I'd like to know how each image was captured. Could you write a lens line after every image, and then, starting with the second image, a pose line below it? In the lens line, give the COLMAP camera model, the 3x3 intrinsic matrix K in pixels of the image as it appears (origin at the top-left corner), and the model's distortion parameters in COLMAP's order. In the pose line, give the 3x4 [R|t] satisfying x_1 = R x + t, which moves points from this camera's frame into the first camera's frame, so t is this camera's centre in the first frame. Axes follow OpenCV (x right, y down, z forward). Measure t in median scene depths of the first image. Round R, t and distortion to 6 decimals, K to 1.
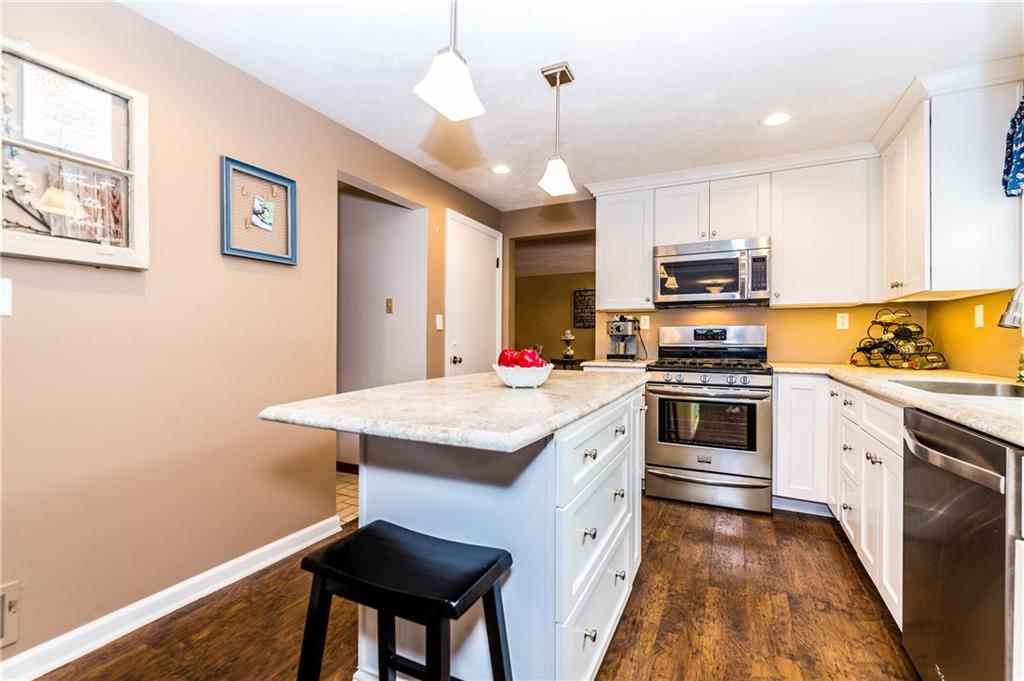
lens RADIAL K [[439.2, 0, 517.7], [0, 439.2, 339.6], [0, 0, 1]] dist [0.000067, -0.000373]
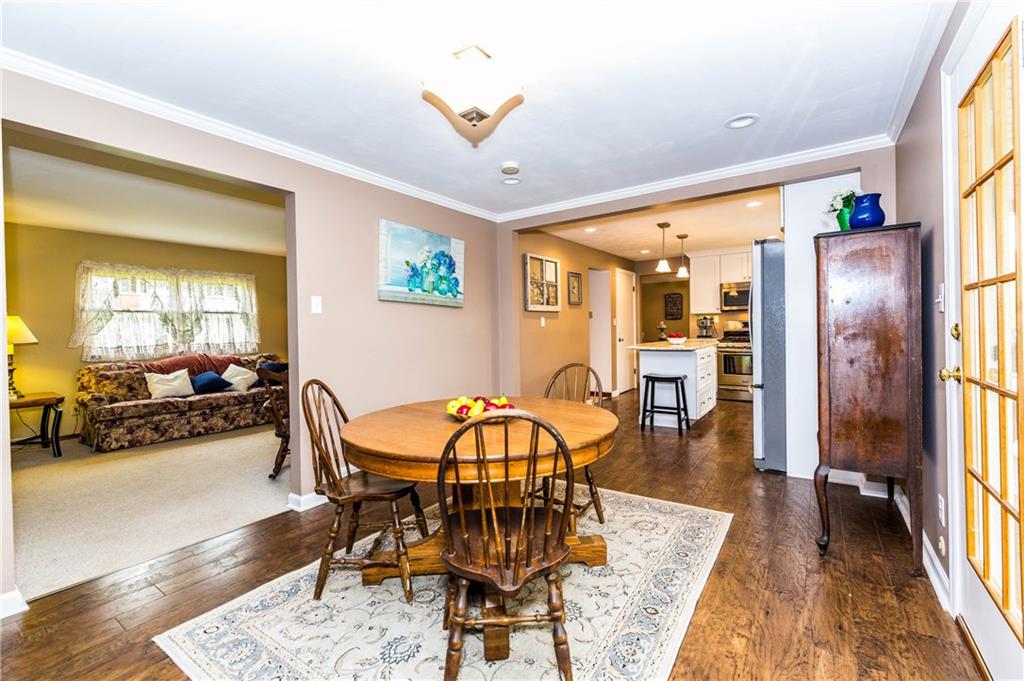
lens RADIAL K [[439.2, 0, 506.6], [0, 439.2, 334.5], [0, 0, 1]] dist [0.000067, -0.000373]
pose [[0.986583, -0.019879, -0.162048, -0.353191], [0.022213, 0.999674, 0.012606, -0.017231], [0.161744, -0.016037, 0.986702, -1.206537]]
